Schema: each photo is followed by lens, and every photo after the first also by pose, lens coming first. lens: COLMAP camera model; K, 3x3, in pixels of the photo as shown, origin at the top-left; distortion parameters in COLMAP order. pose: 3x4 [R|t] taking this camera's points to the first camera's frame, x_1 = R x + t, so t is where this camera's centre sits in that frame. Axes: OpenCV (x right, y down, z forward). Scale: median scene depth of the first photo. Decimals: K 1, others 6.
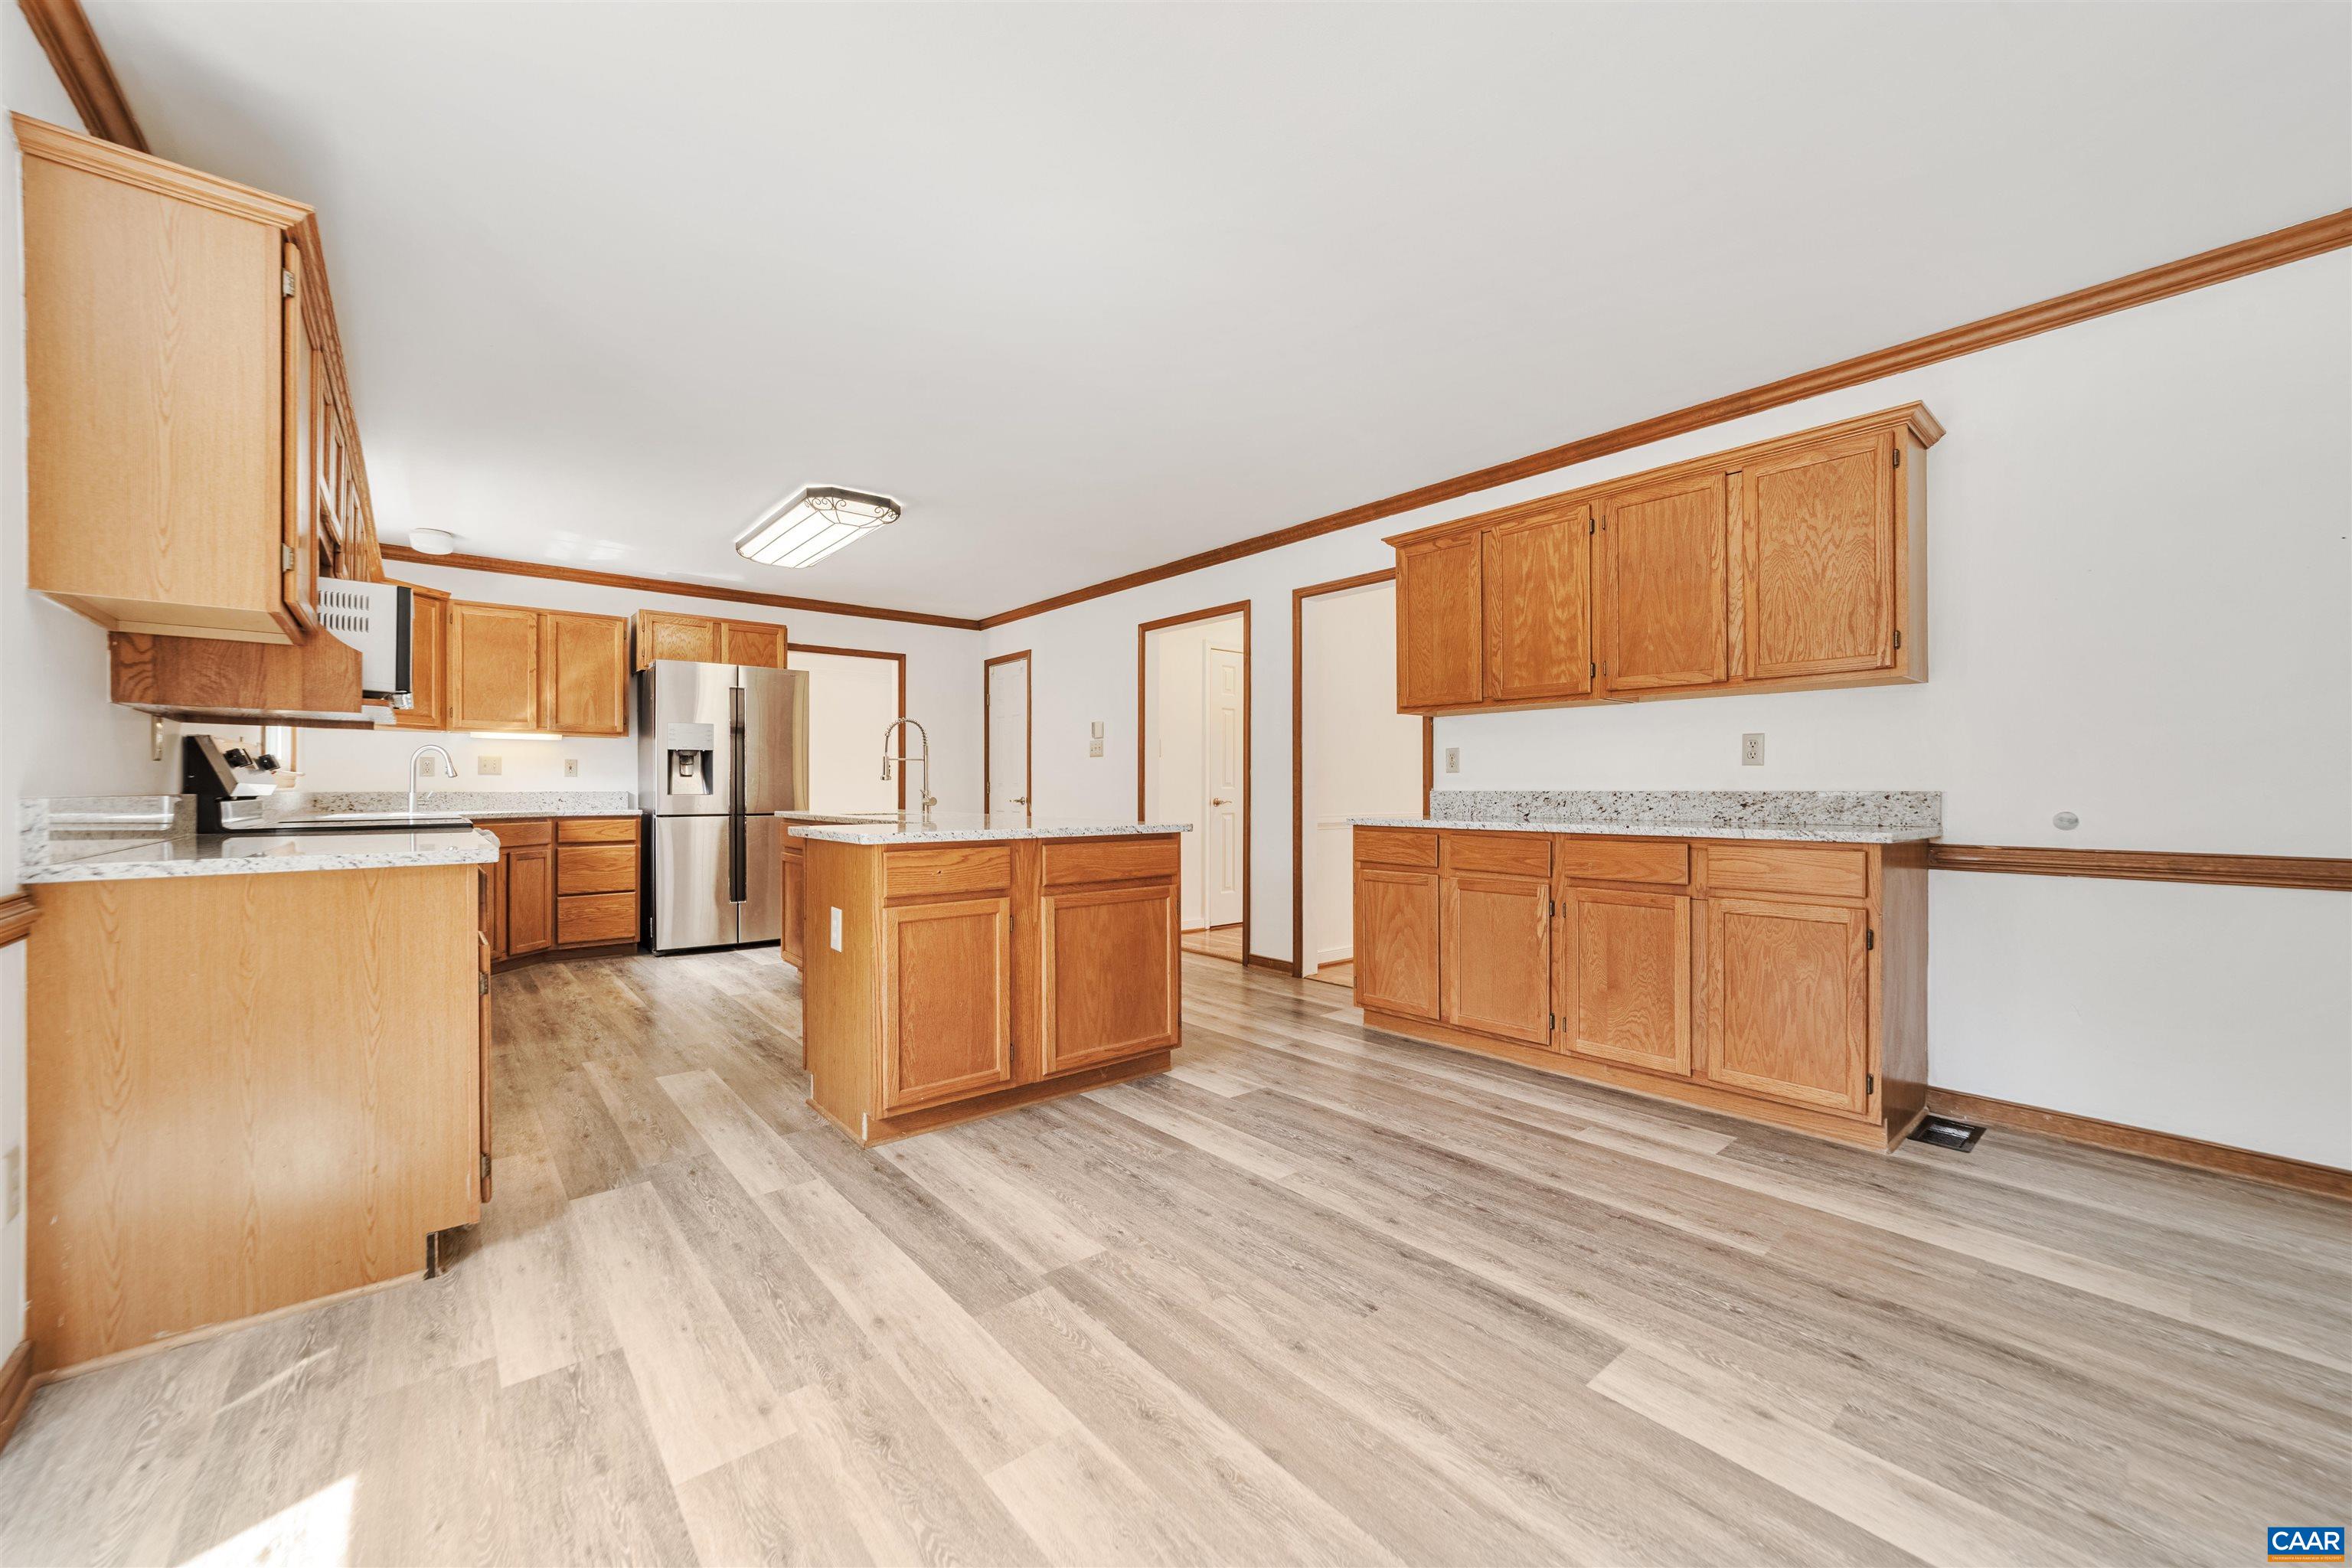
lens RADIAL K [[905.0, 0, 1178.4], [0, 905.0, 820.0], [0, 0, 1]] dist [-0.017417, 0.007883]
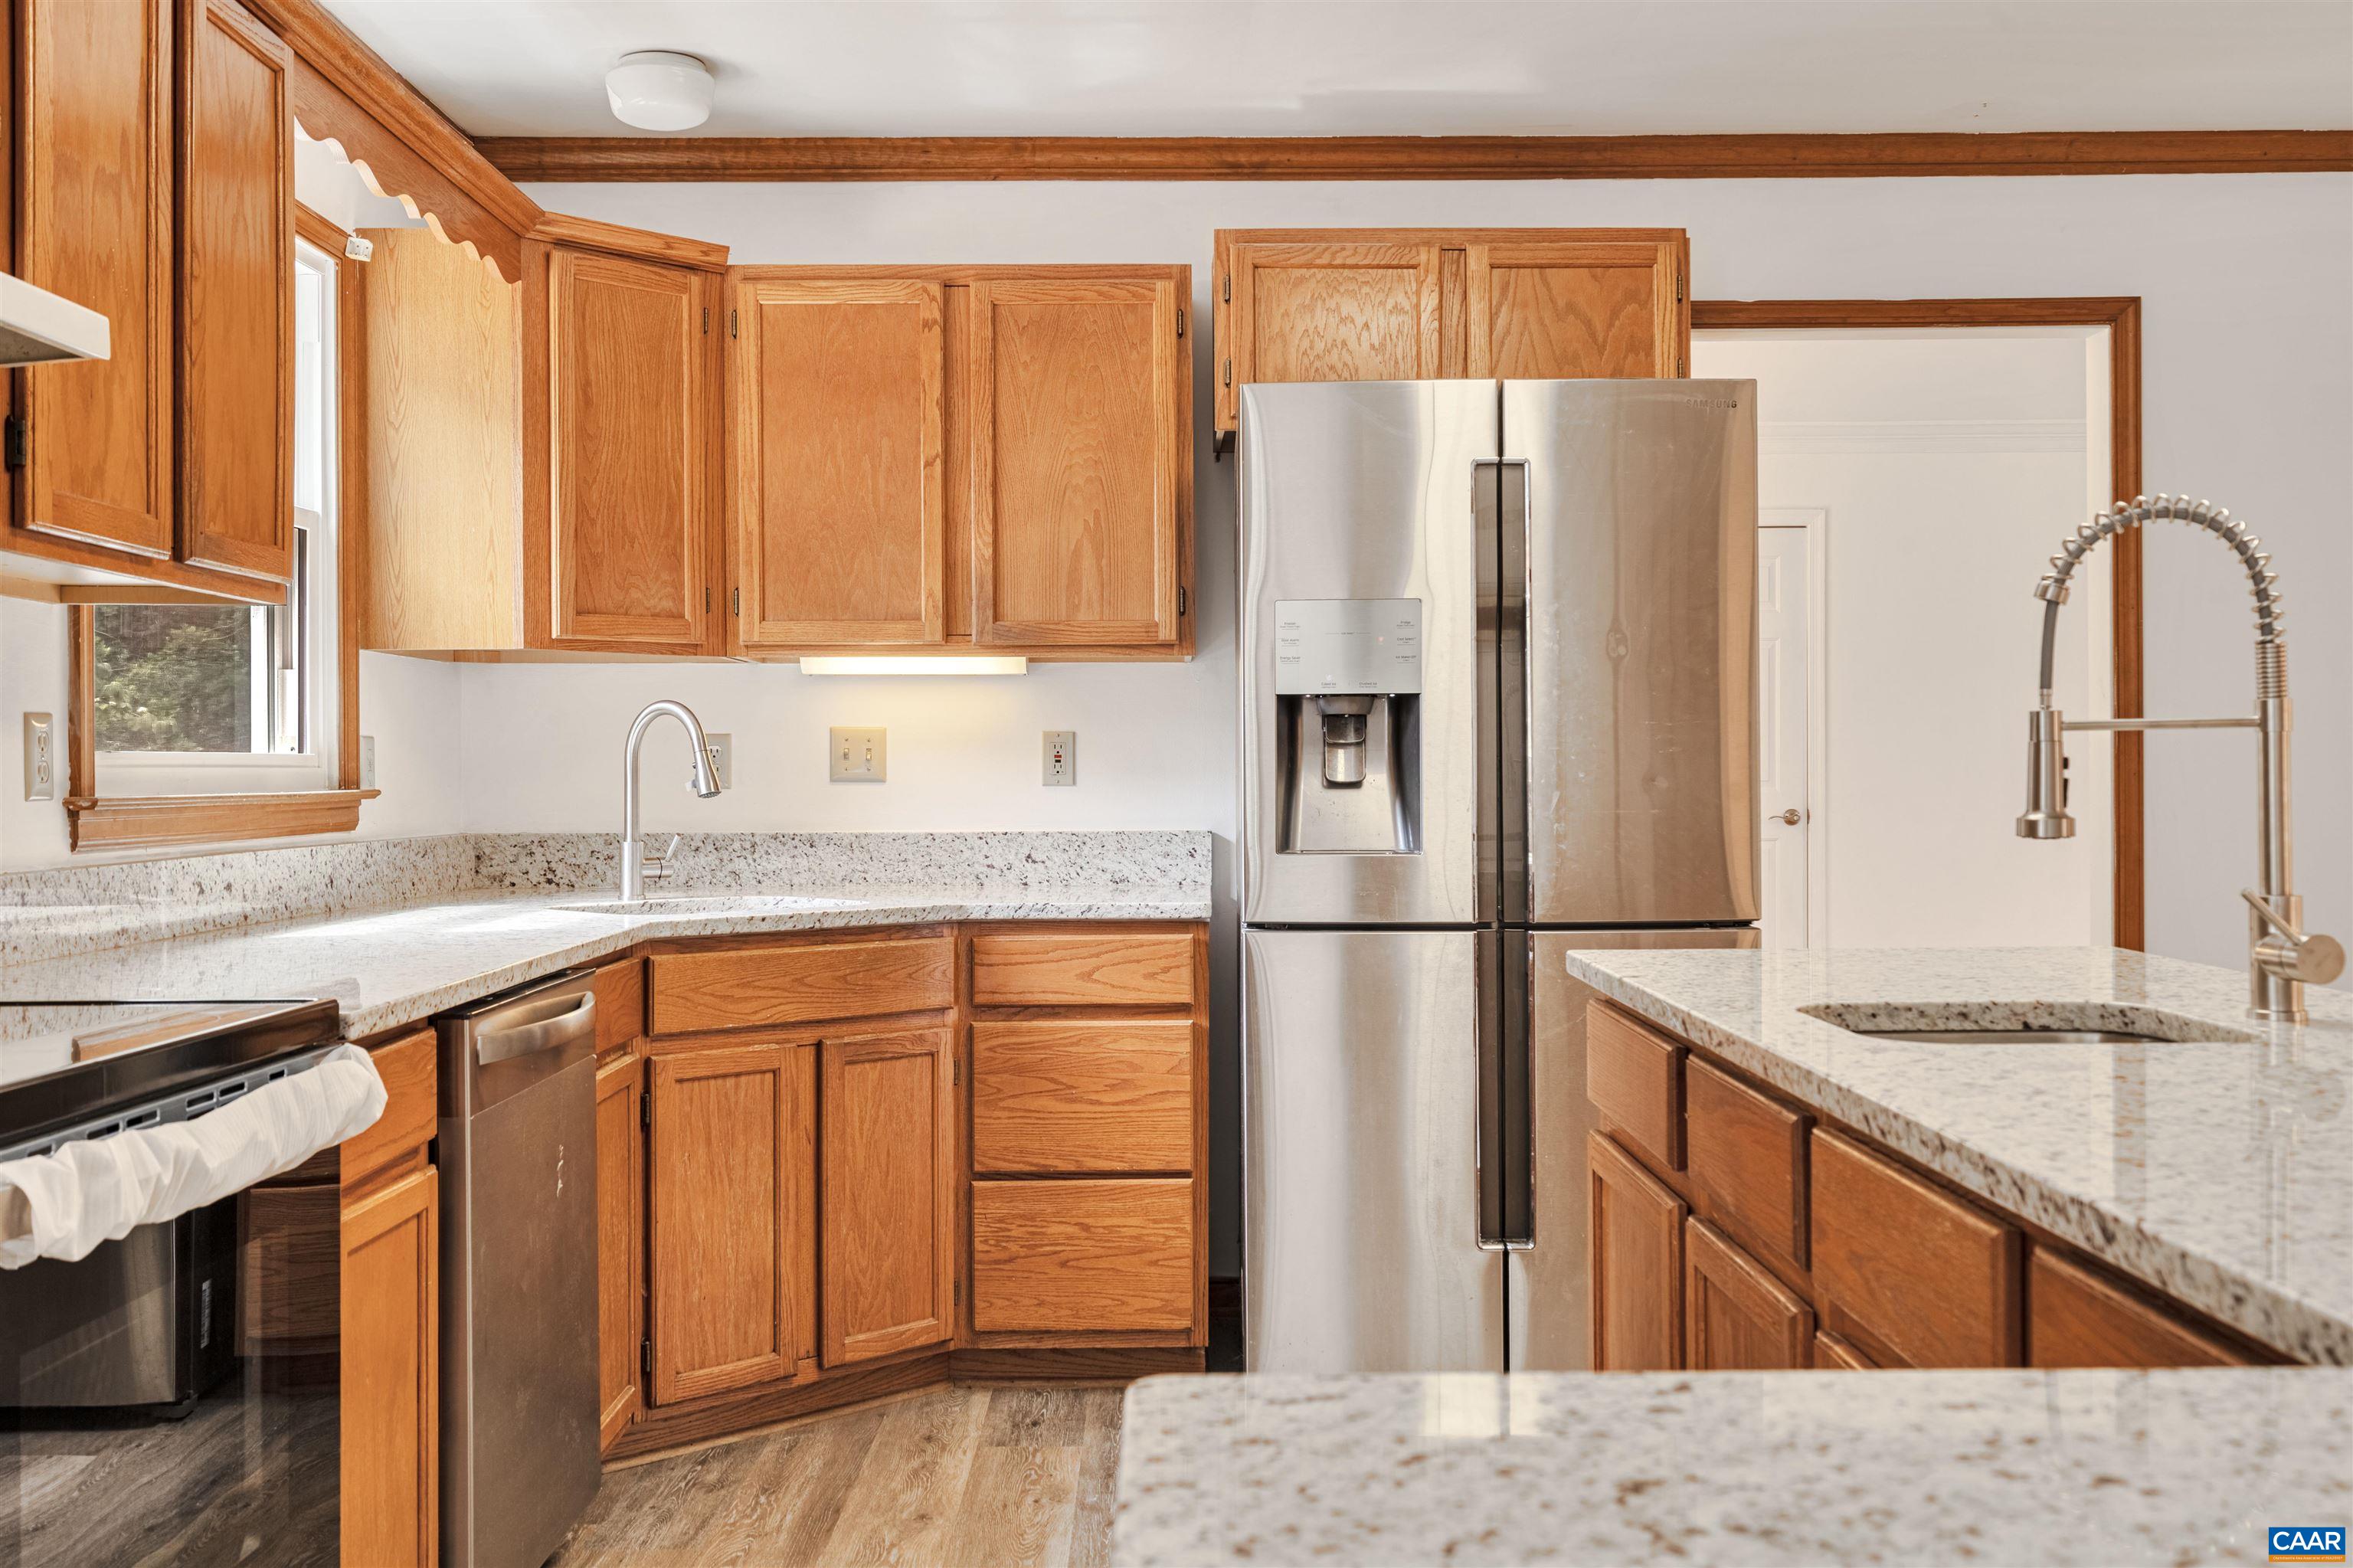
lens RADIAL K [[2274.8, 0, 1183.4], [0, 2274.8, 727.4], [0, 0, 1]] dist [-0.007014, -0.003399]
pose [[0.771242, -0.015681, -0.636349, -0.175881], [-0.015337, 0.998949, -0.043204, -0.049009], [0.636358, 0.043080, 0.770190, 0.572186]]
